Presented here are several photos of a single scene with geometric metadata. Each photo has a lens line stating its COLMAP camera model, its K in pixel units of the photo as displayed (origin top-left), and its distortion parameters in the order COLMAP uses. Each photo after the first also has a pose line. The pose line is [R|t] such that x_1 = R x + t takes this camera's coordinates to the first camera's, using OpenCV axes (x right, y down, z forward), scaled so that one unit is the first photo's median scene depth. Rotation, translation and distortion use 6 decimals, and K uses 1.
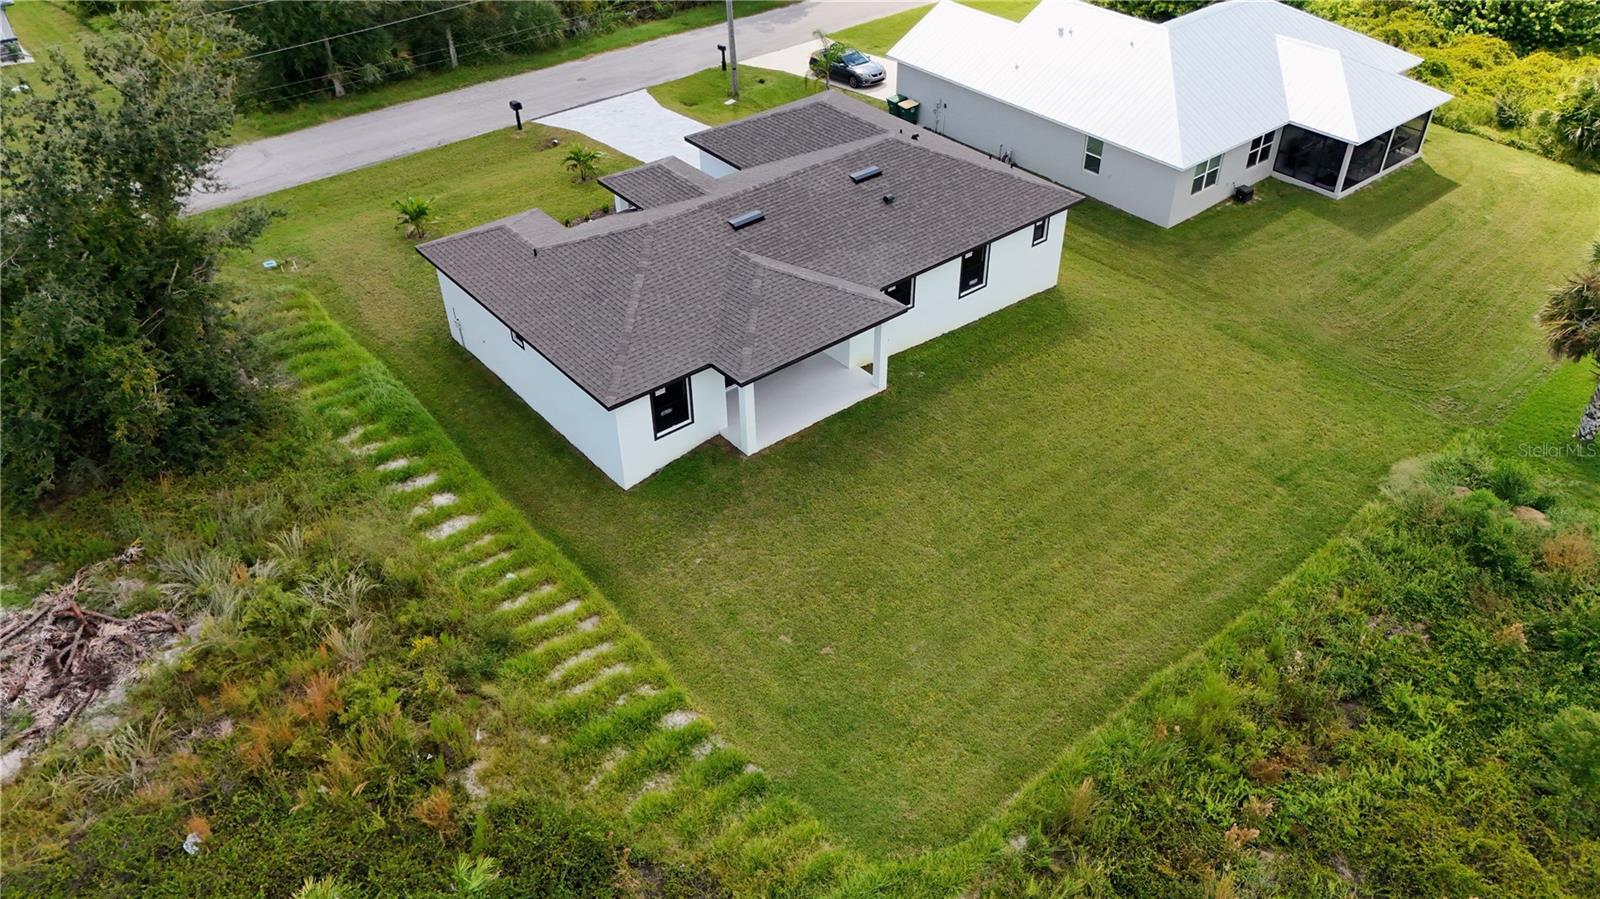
lens RADIAL K [[1181.9, 0, 801.4], [0, 1181.9, 450.2], [0, 0, 1]] dist [0.051444, -0.026137]
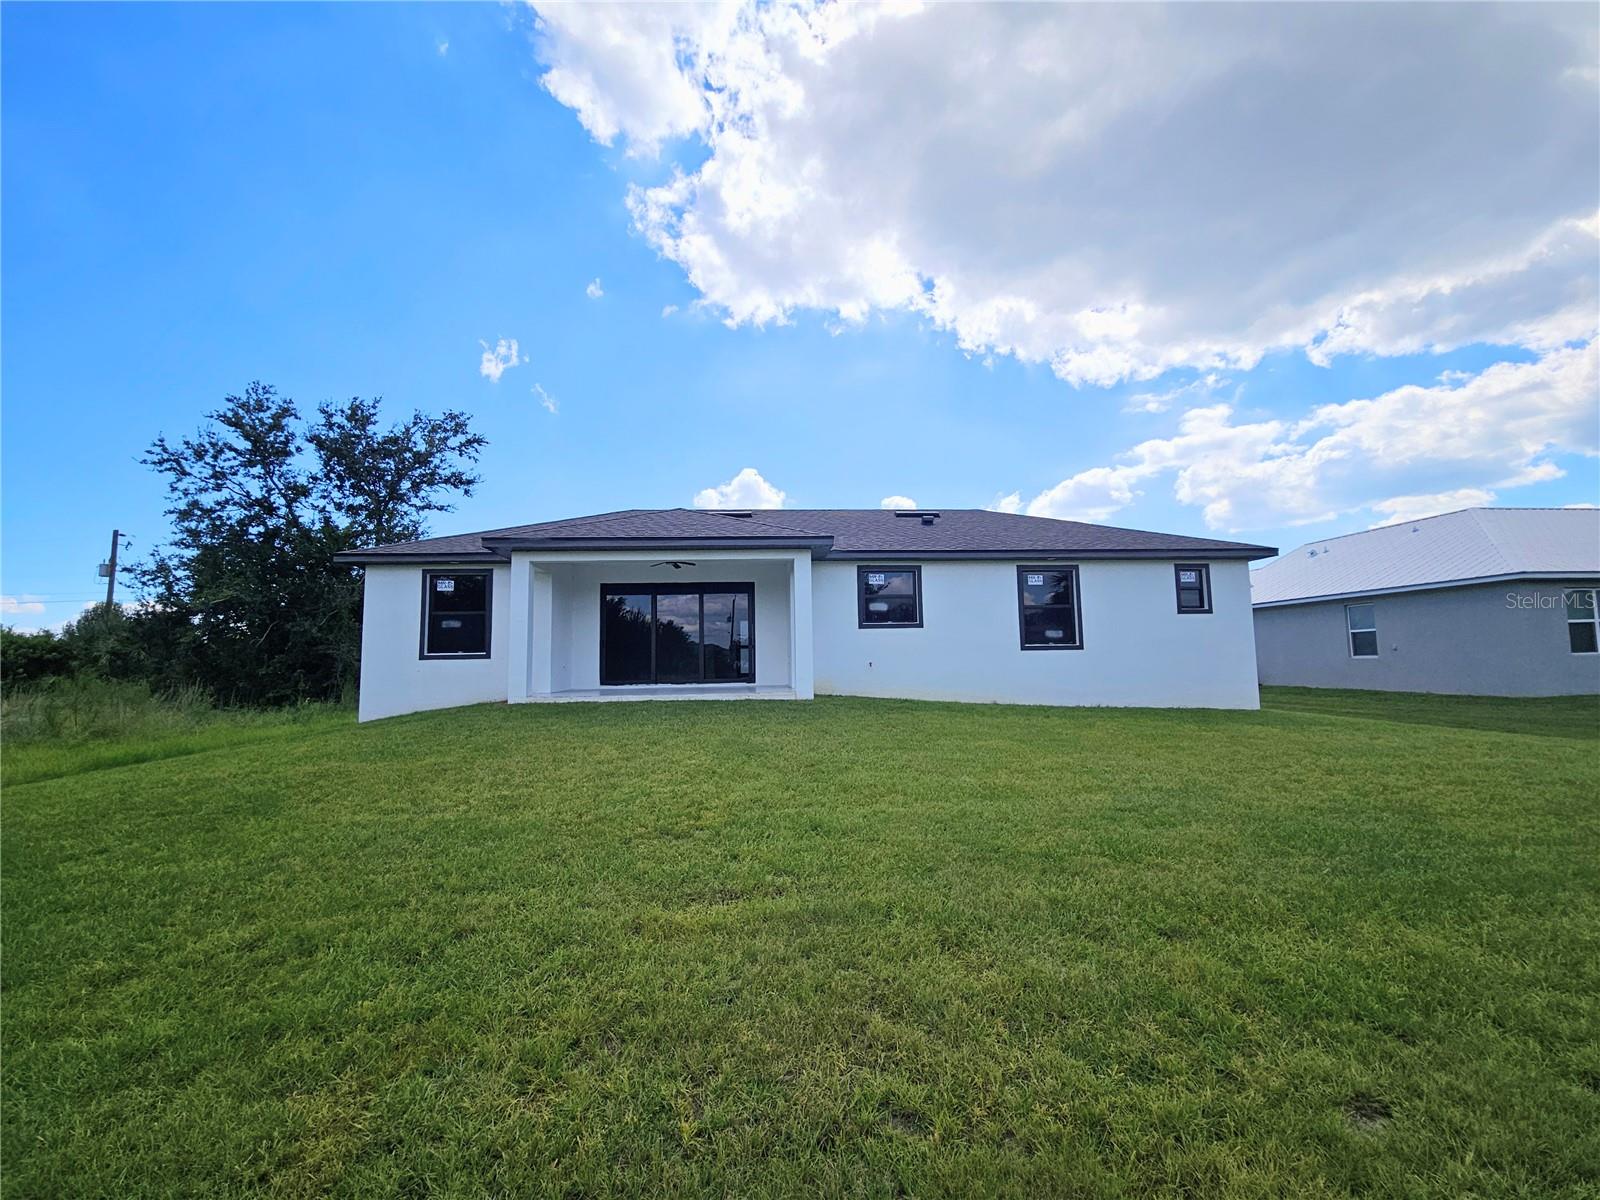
lens RADIAL K [[656.6, 0, 796.8], [0, 656.6, 598.0], [0, 0, 1]] dist [-0.000702, -0.000283]
pose [[0.811248, -0.059461, -0.581671, 0.250926], [-0.350084, 0.747397, -0.564658, 0.093350], [0.468314, 0.661712, 0.585508, 0.755817]]
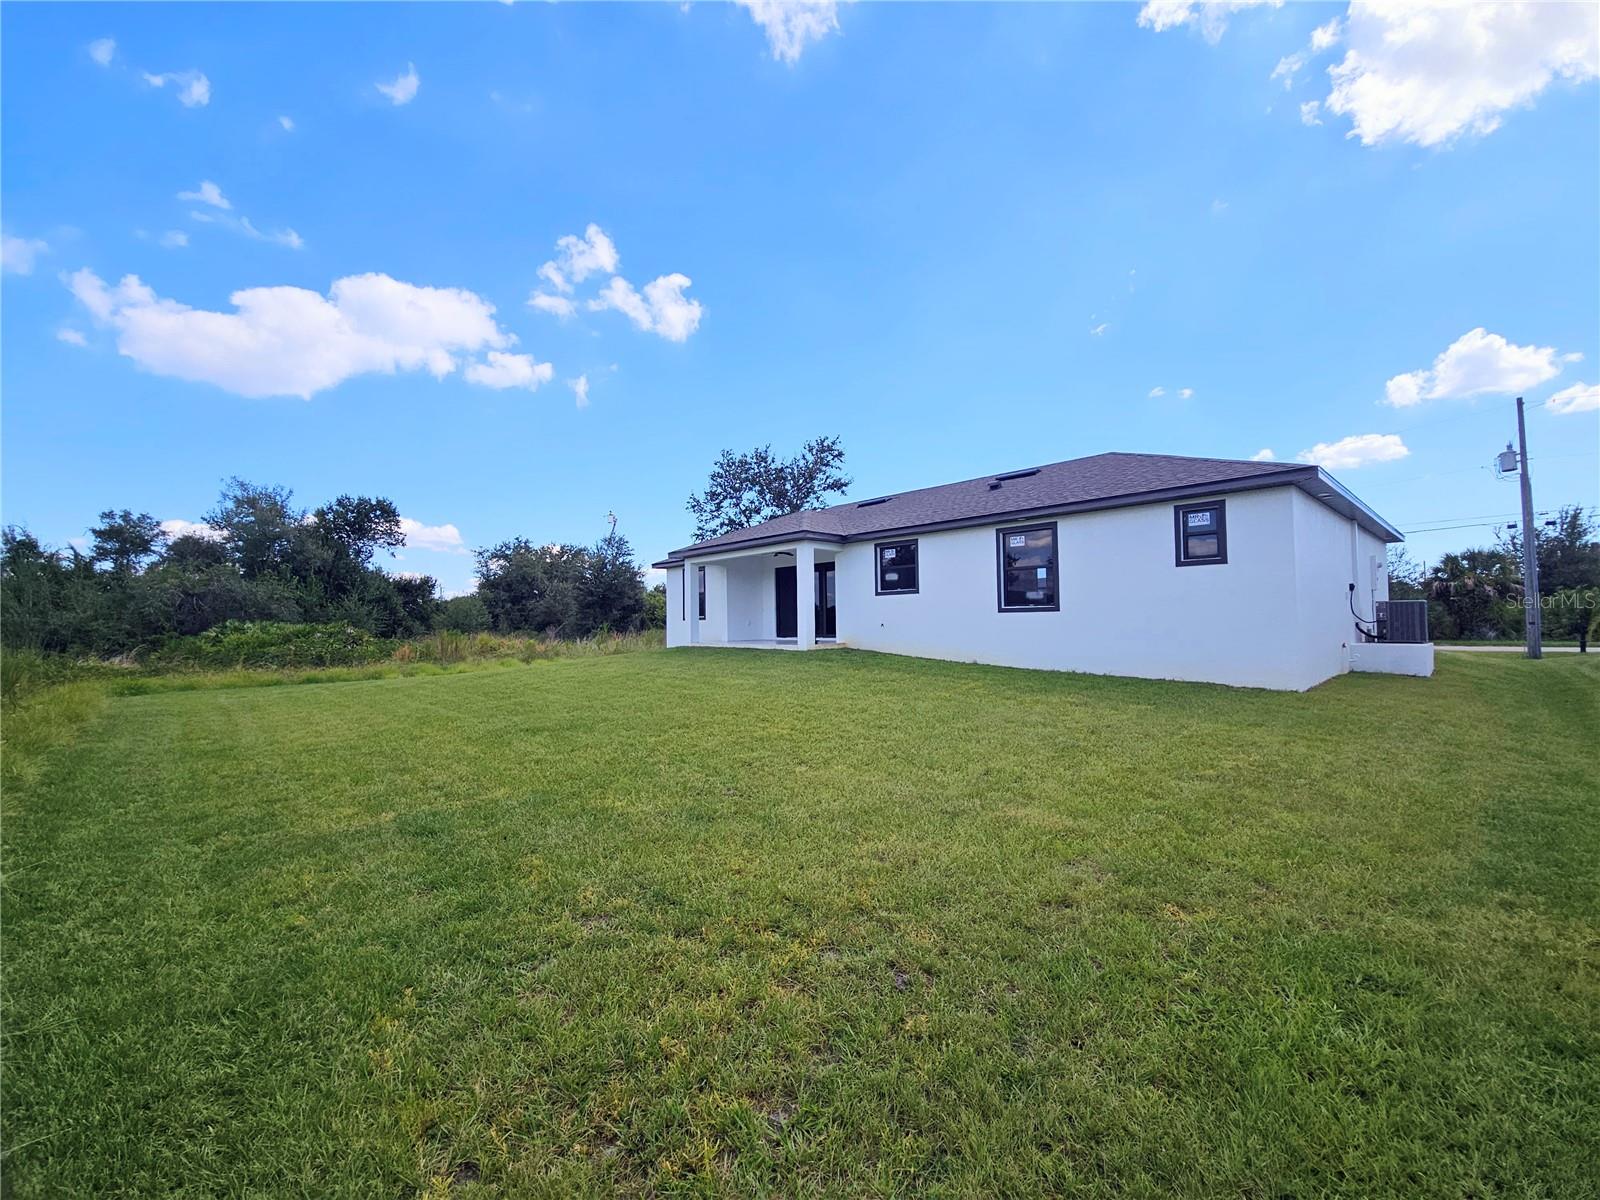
lens RADIAL K [[656.6, 0, 796.8], [0, 656.6, 598.0], [0, 0, 1]] dist [-0.000702, -0.000283]
pose [[0.052583, -0.027807, -0.998229, 0.499009], [-0.596469, 0.800836, -0.053728, -0.052769], [0.800912, 0.598238, 0.025524, 0.940759]]
